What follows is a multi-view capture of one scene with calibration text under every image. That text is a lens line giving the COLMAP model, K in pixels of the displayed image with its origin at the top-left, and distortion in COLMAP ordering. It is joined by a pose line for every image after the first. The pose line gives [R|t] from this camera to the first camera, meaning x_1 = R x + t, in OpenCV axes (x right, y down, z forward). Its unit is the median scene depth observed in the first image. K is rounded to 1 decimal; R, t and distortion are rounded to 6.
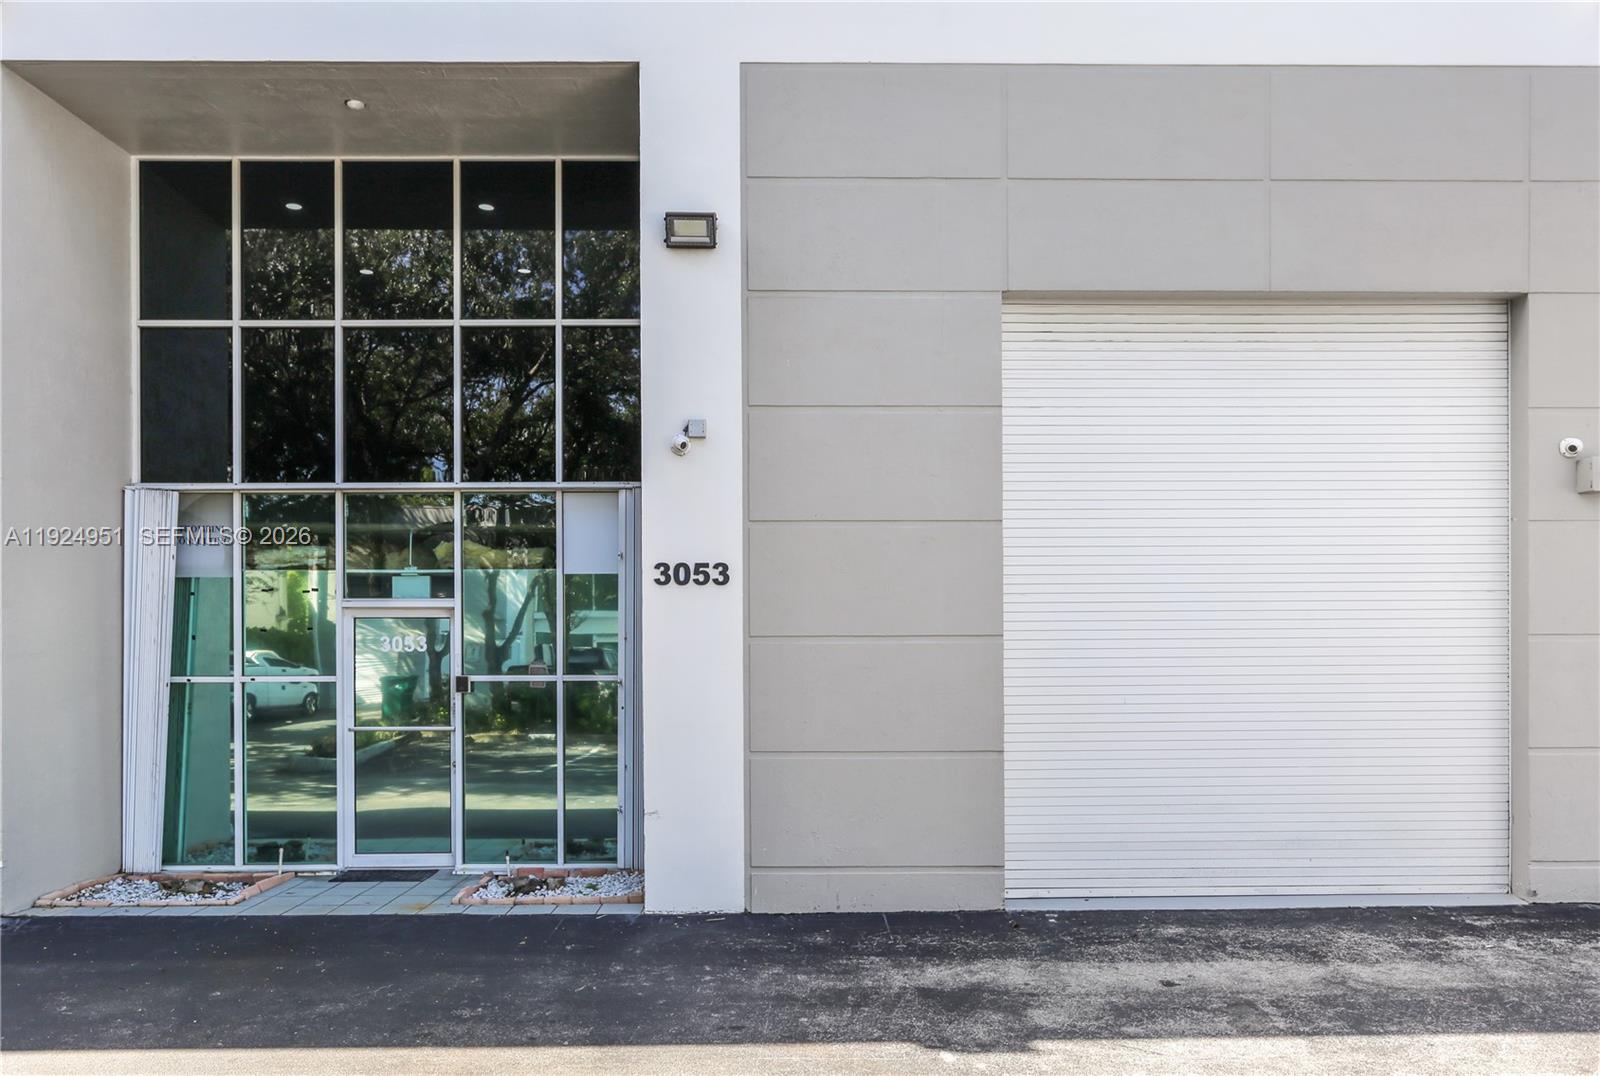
lens RADIAL K [[1192.6, 0, 799.8], [0, 1192.6, 647.8], [0, 0, 1]] dist [-0.004446, 0.004210]
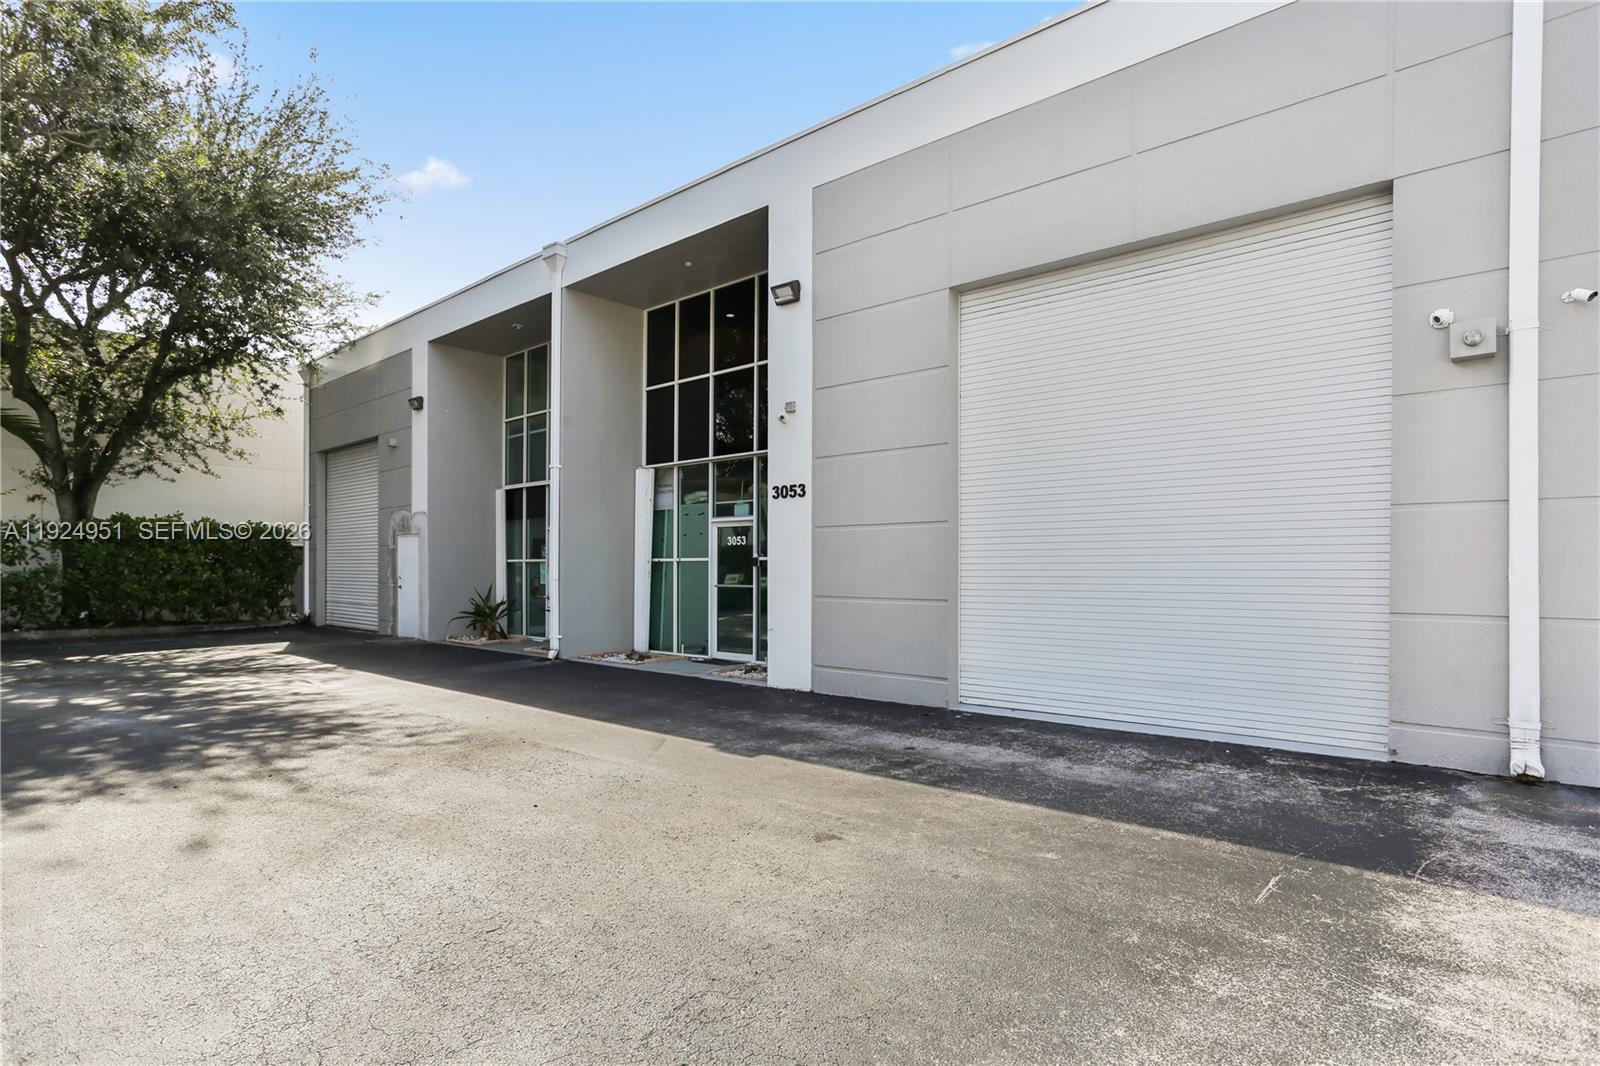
lens RADIAL K [[802.0, 0, 803.0], [0, 802.0, 564.0], [0, 0, 1]] dist [-0.003604, -0.000454]
pose [[0.763797, 0.001069, -0.645456, 0.672310], [-0.009774, 0.999903, -0.009910, 0.053961], [0.645383, 0.013878, 0.763733, 0.130897]]
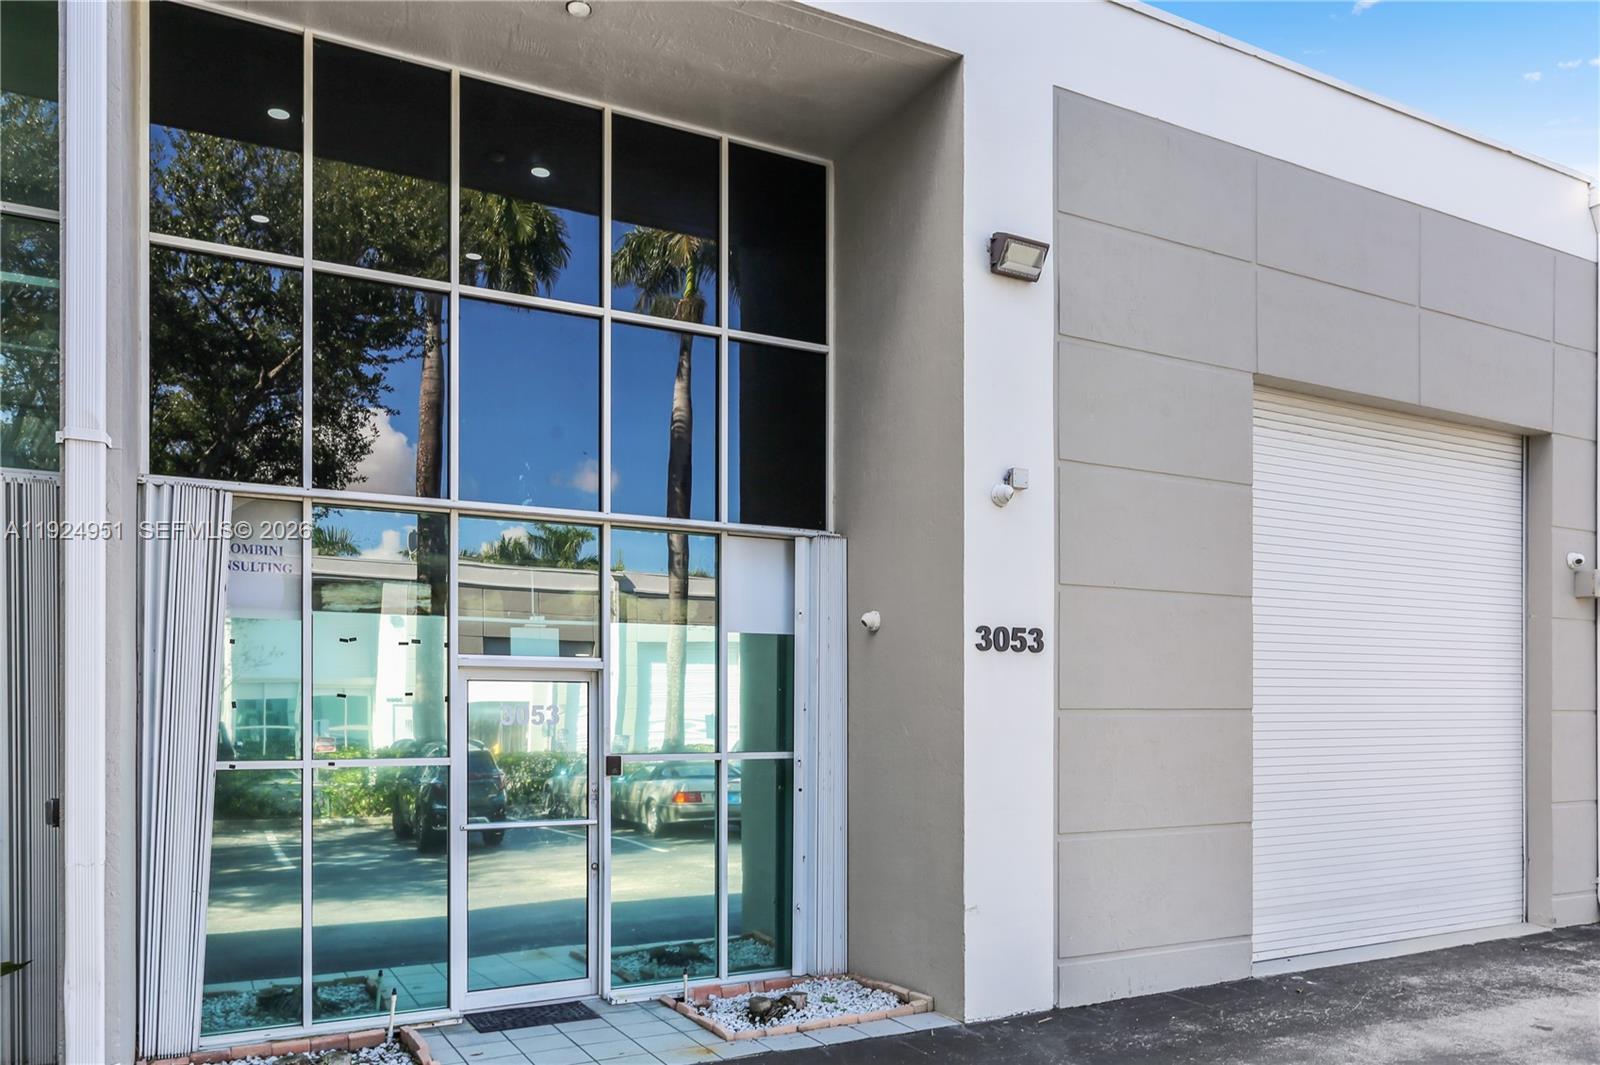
lens RADIAL K [[1185.1, 0, 800.6], [0, 1185.1, 711.2], [0, 0, 1]] dist [-0.001837, -0.000186]
pose [[0.883051, 0.003789, 0.469261, -0.649691], [-0.002819, 0.999992, -0.002769, -0.004784], [-0.469268, 0.001122, 0.883055, 0.284260]]
